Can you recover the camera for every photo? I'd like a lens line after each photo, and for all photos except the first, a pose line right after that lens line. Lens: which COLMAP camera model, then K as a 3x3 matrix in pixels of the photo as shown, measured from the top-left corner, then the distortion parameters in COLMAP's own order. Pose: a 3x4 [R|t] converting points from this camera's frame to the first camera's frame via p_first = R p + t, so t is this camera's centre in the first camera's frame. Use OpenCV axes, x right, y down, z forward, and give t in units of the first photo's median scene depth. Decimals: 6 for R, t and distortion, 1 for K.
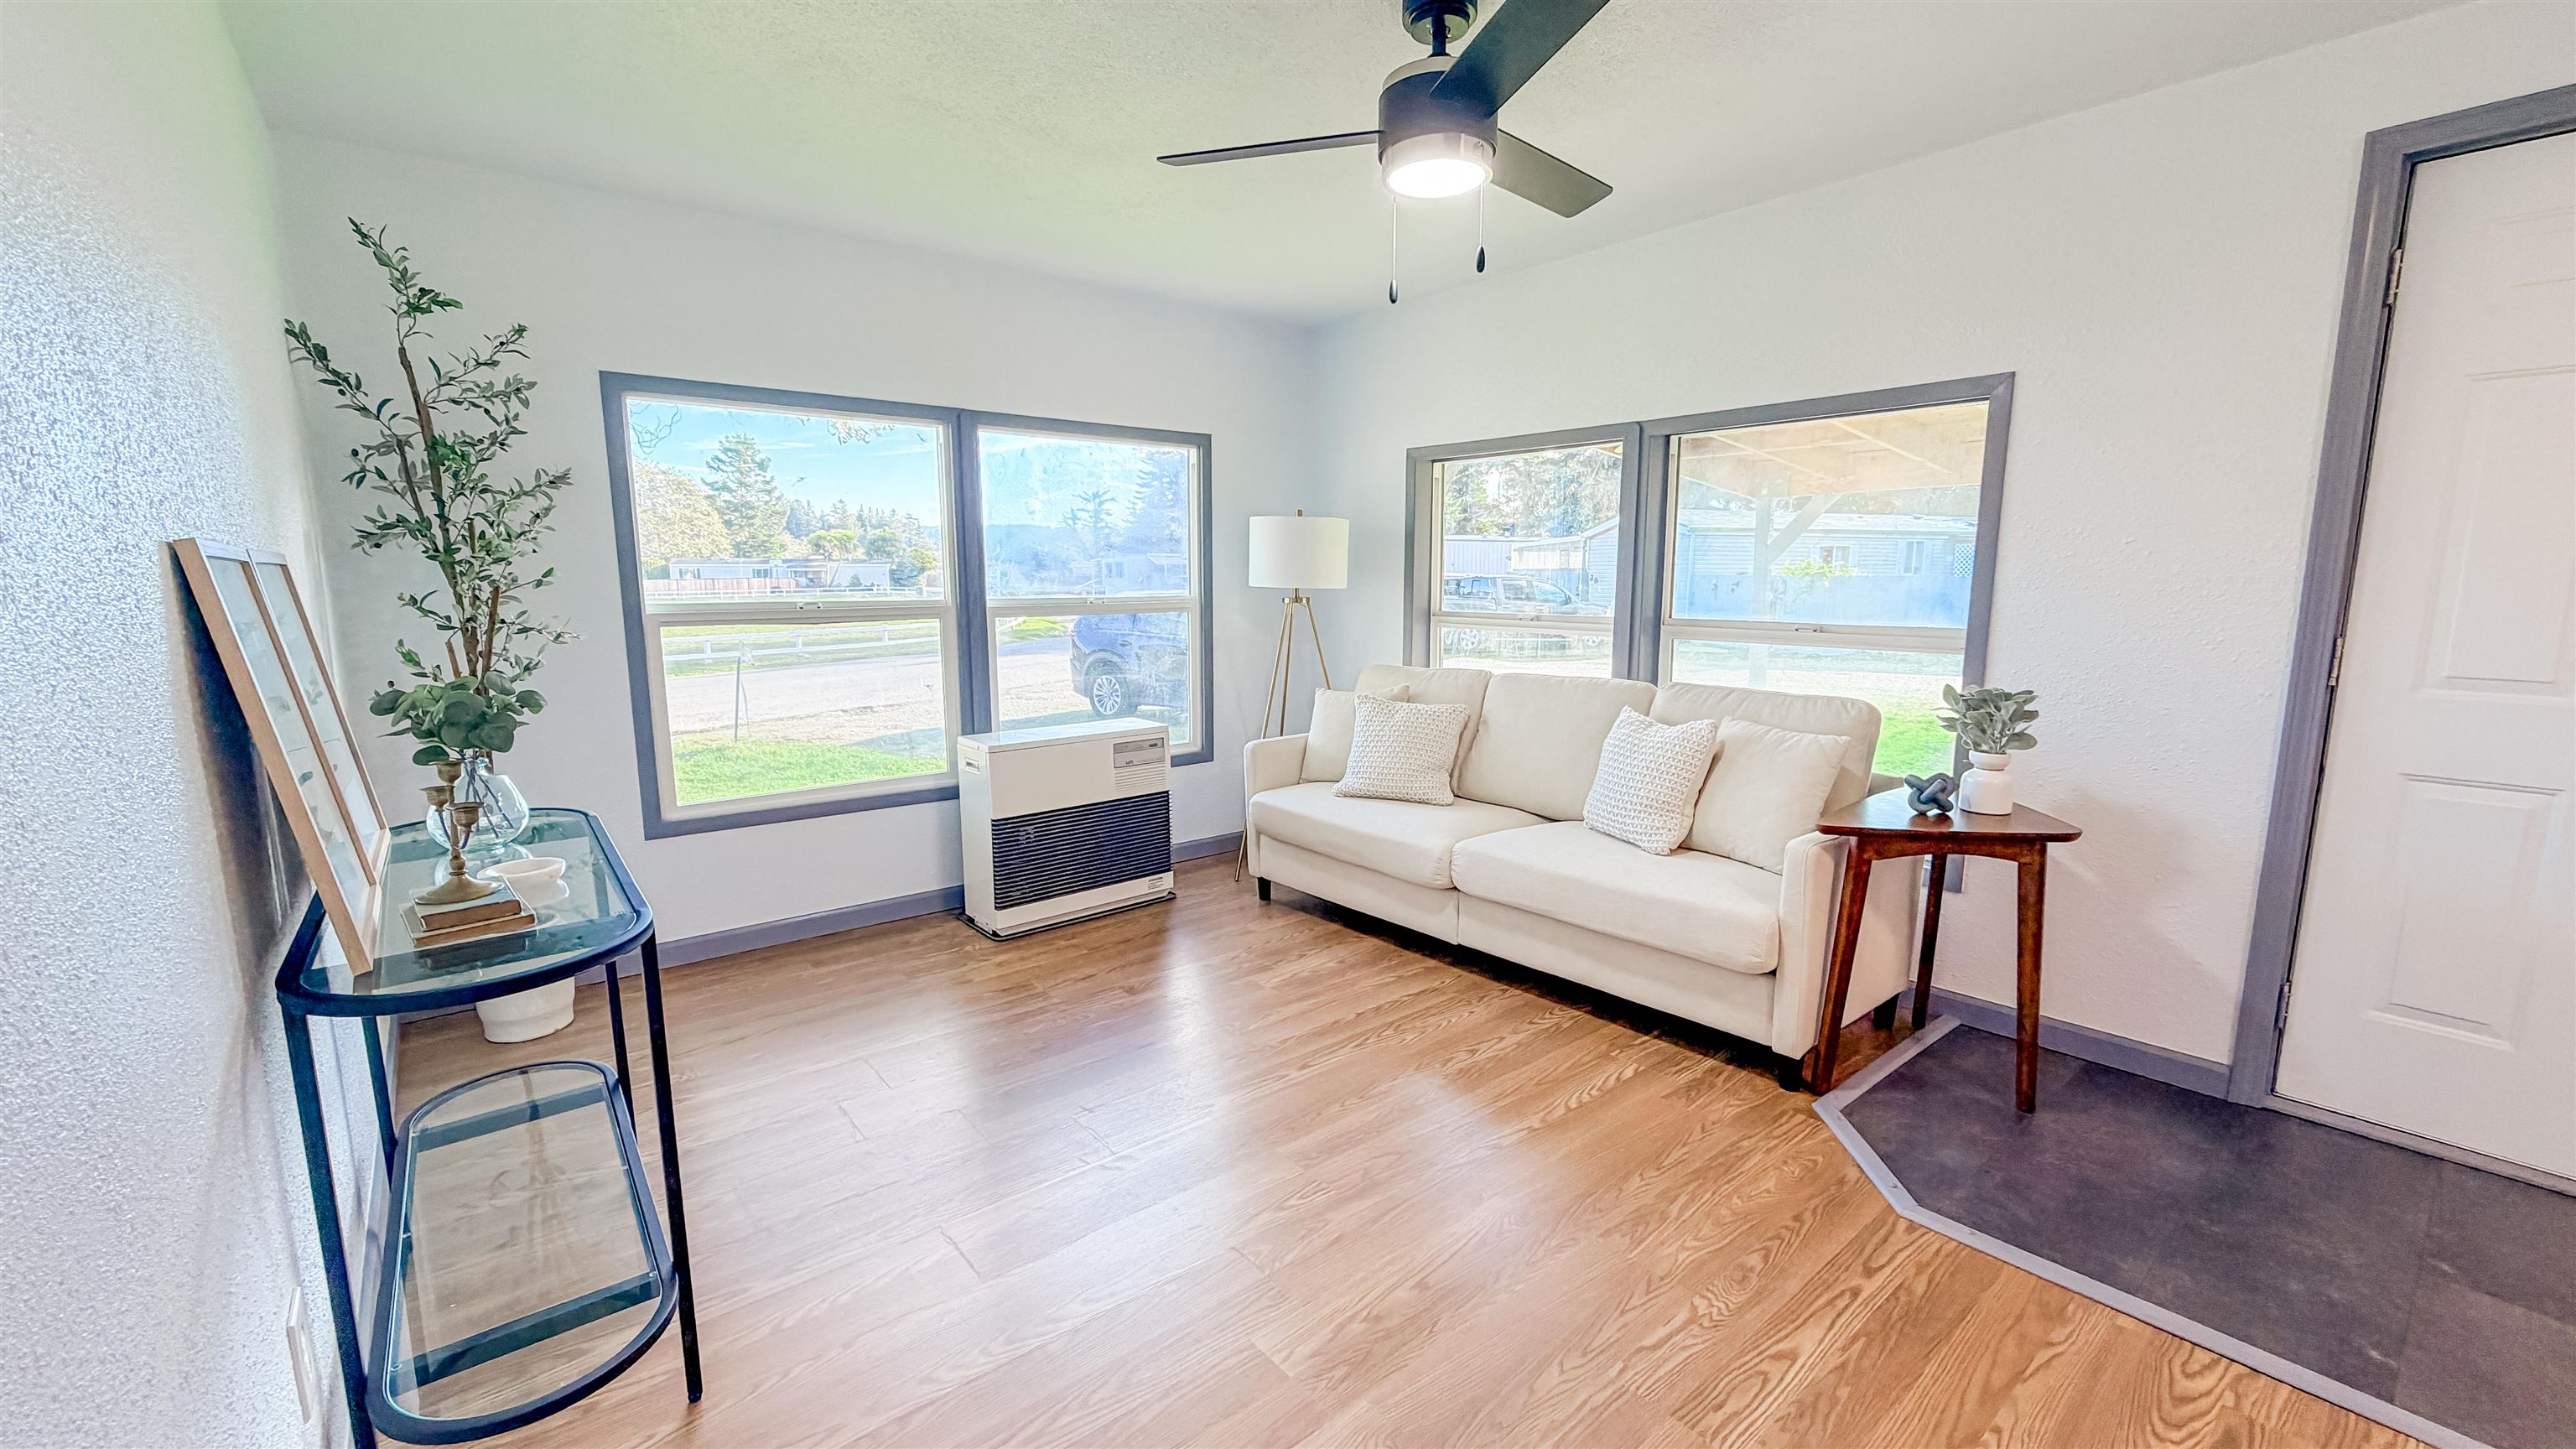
lens RADIAL K [[1011.2, 0, 1288.0], [0, 1011.2, 724.5], [0, 0, 1]] dist [-0.002510, -0.000237]
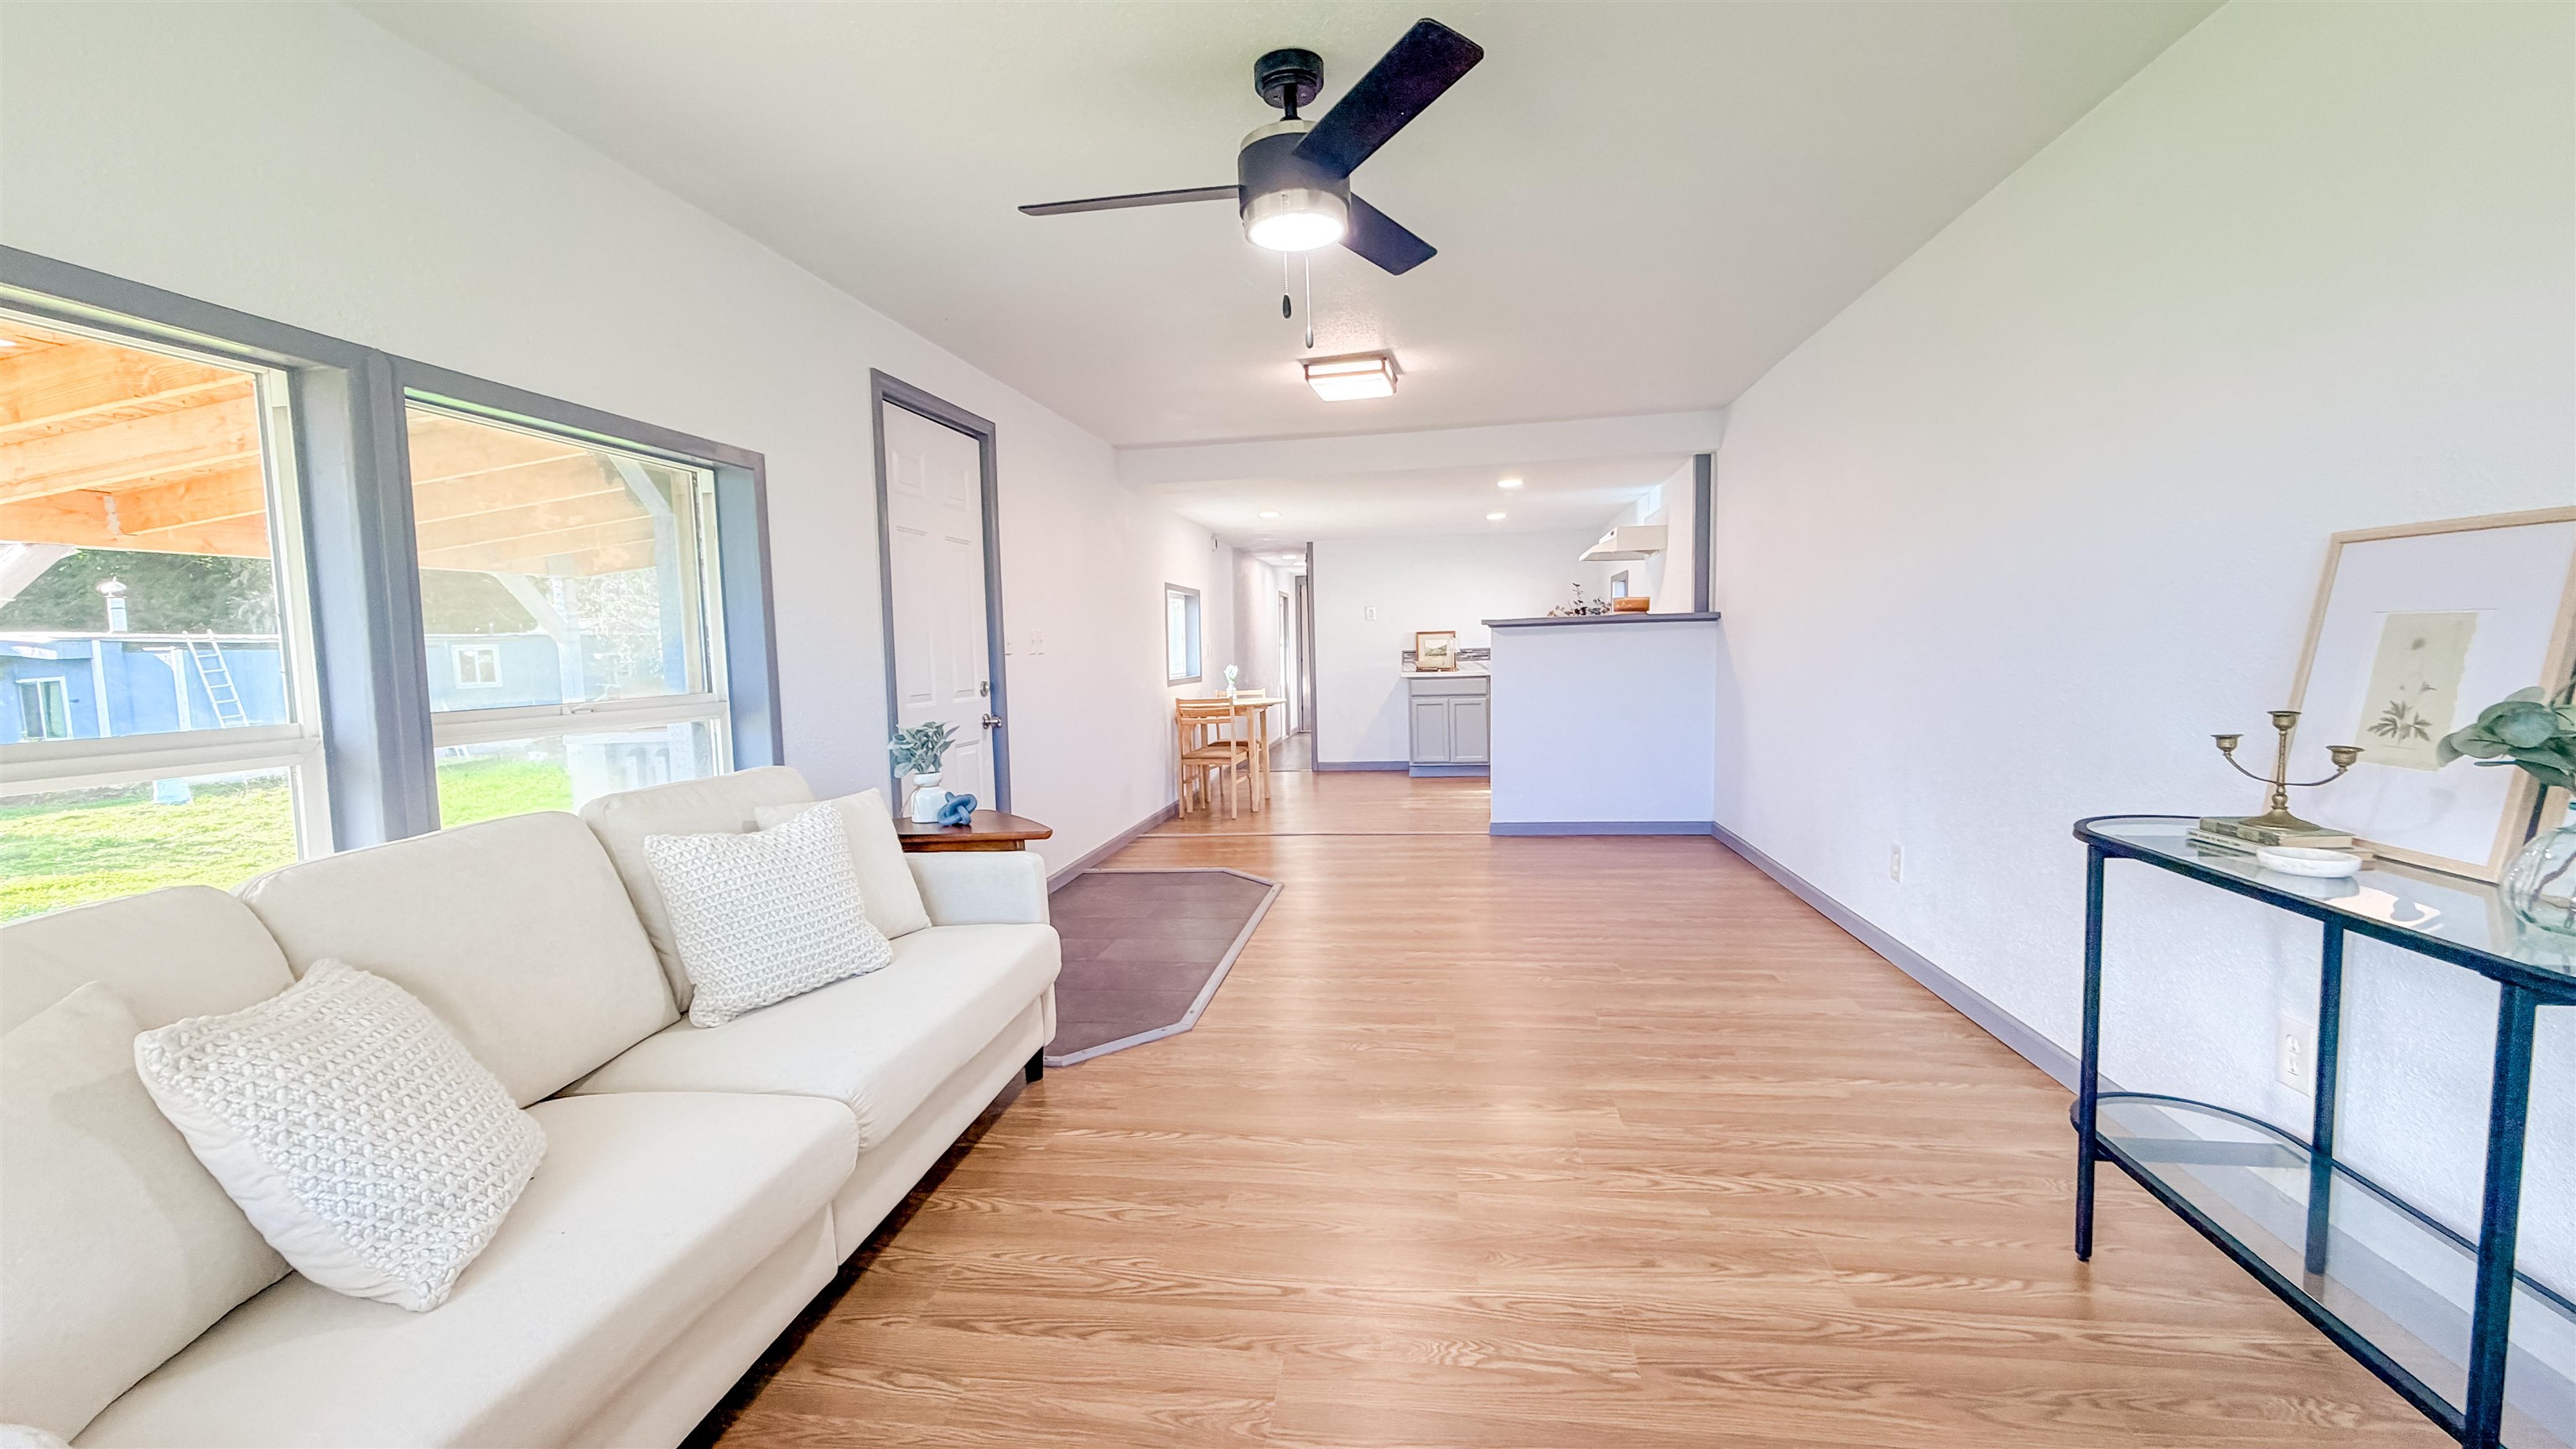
lens RADIAL K [[1044.1, 0, 1288.0], [0, 1044.1, 724.5], [0, 0, 1]] dist [-0.007868, -0.000239]
pose [[-0.672681, -0.025764, 0.739484, -0.382476], [0.148982, 0.974210, 0.169465, -0.128349], [-0.724779, 0.224165, -0.651494, 1.025063]]
